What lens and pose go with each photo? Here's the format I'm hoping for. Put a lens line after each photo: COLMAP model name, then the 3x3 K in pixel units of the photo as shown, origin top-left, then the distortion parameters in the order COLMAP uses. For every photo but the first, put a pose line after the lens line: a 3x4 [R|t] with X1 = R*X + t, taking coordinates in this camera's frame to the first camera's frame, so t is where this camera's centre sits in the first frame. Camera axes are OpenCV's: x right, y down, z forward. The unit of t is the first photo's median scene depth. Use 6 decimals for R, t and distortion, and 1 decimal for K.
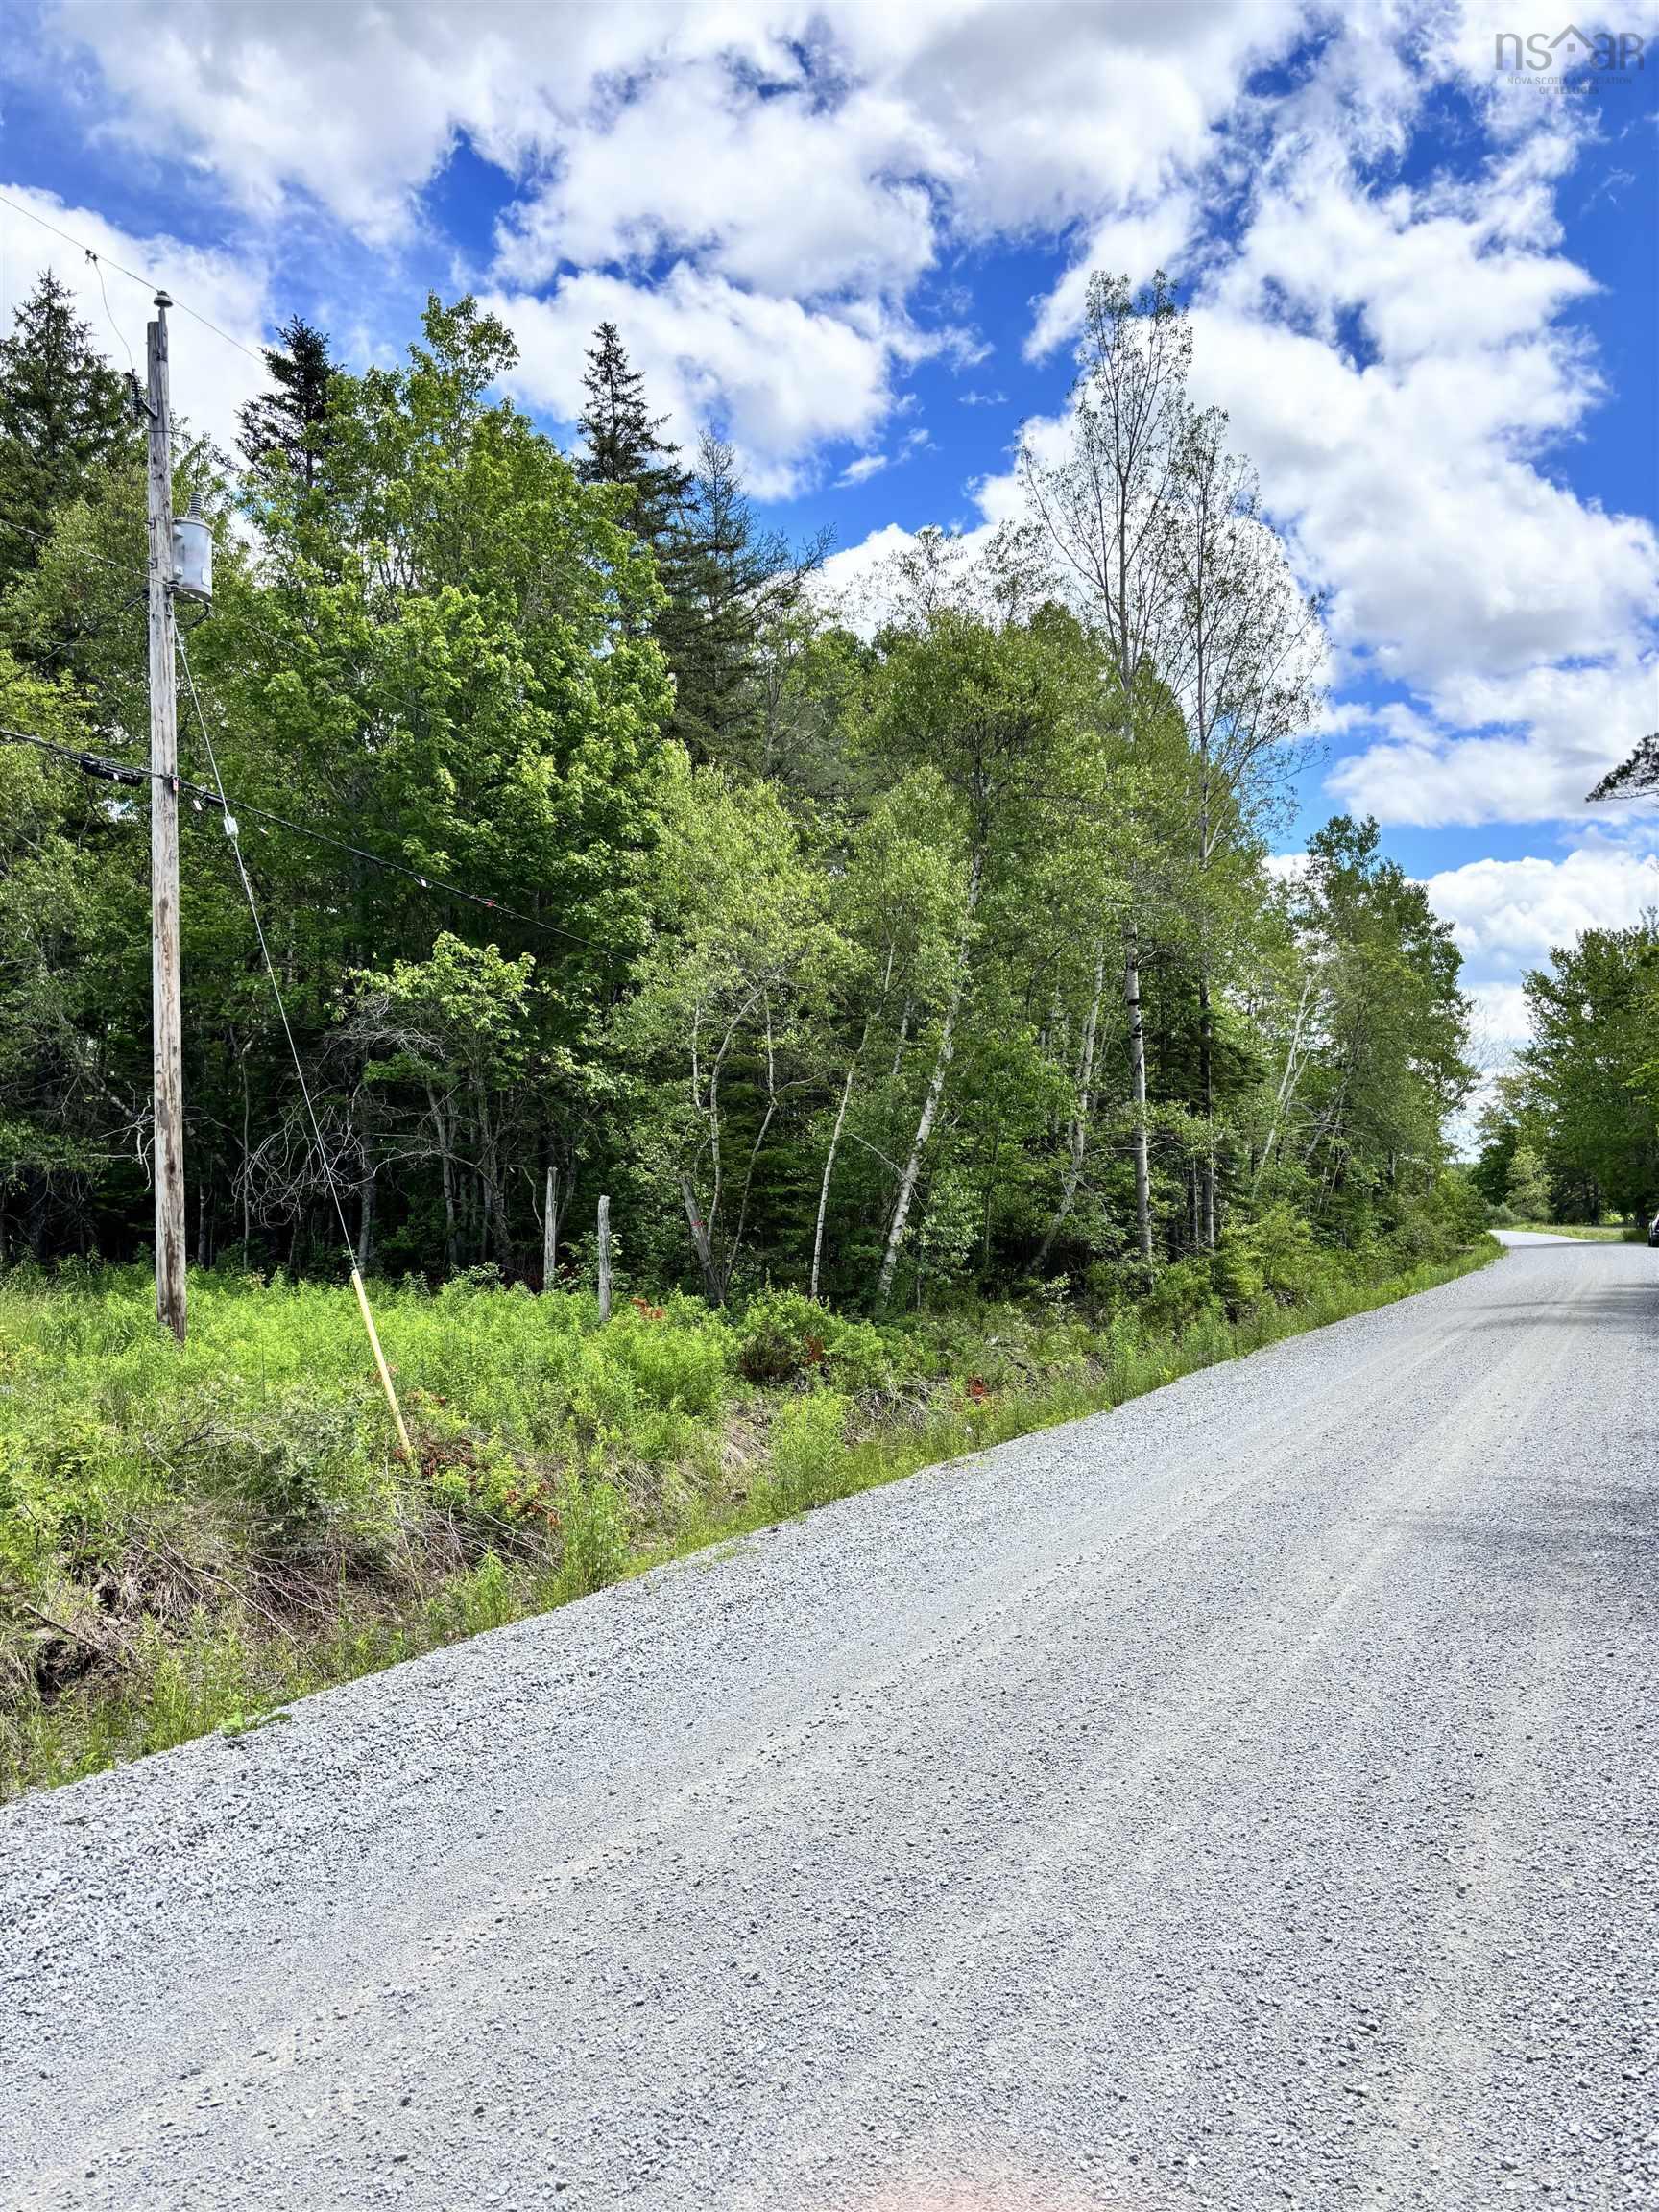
lens RADIAL K [[1681.9, 0, 834.8], [0, 1681.9, 1101.7], [0, 0, 1]] dist [0.041463, -0.053157]
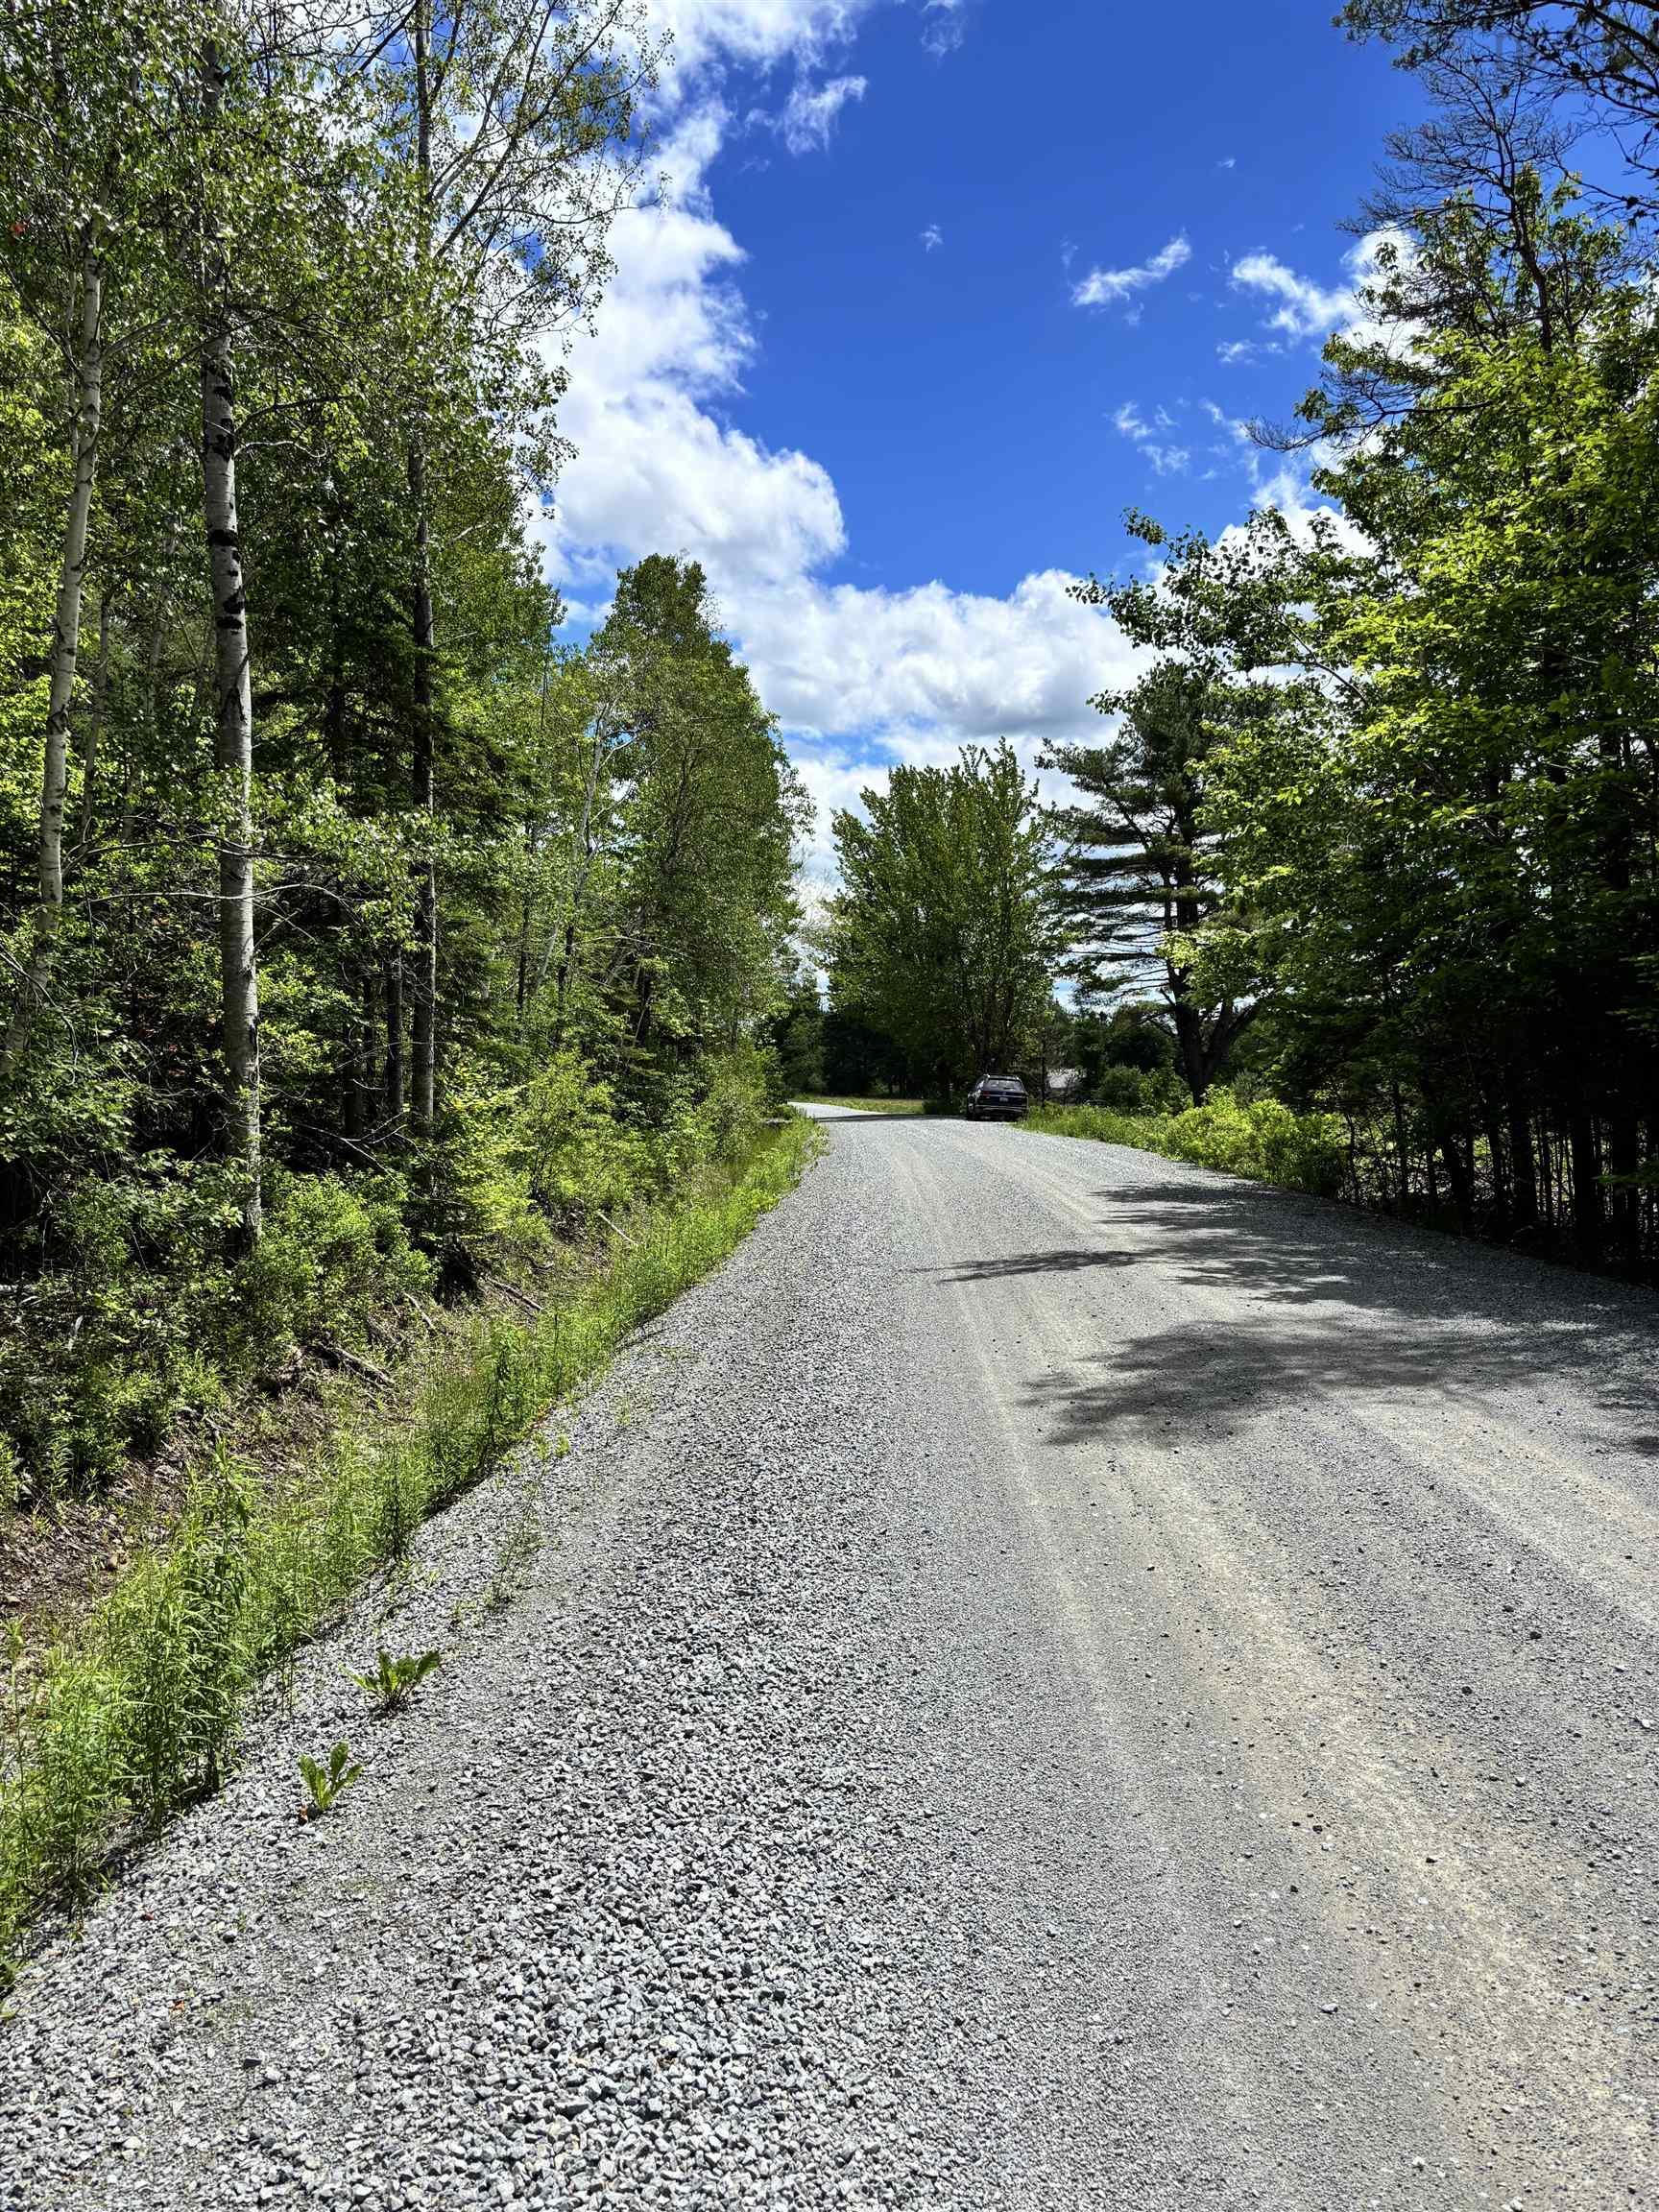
lens RADIAL K [[1681.9, 0, 832.8], [0, 1681.9, 1103.2], [0, 0, 1]] dist [0.041463, -0.053157]
pose [[0.914040, 0.005924, 0.405581, 0.126184], [-0.037883, 0.996770, 0.070816, 0.035962], [-0.403851, -0.080094, 0.911312, 0.479667]]
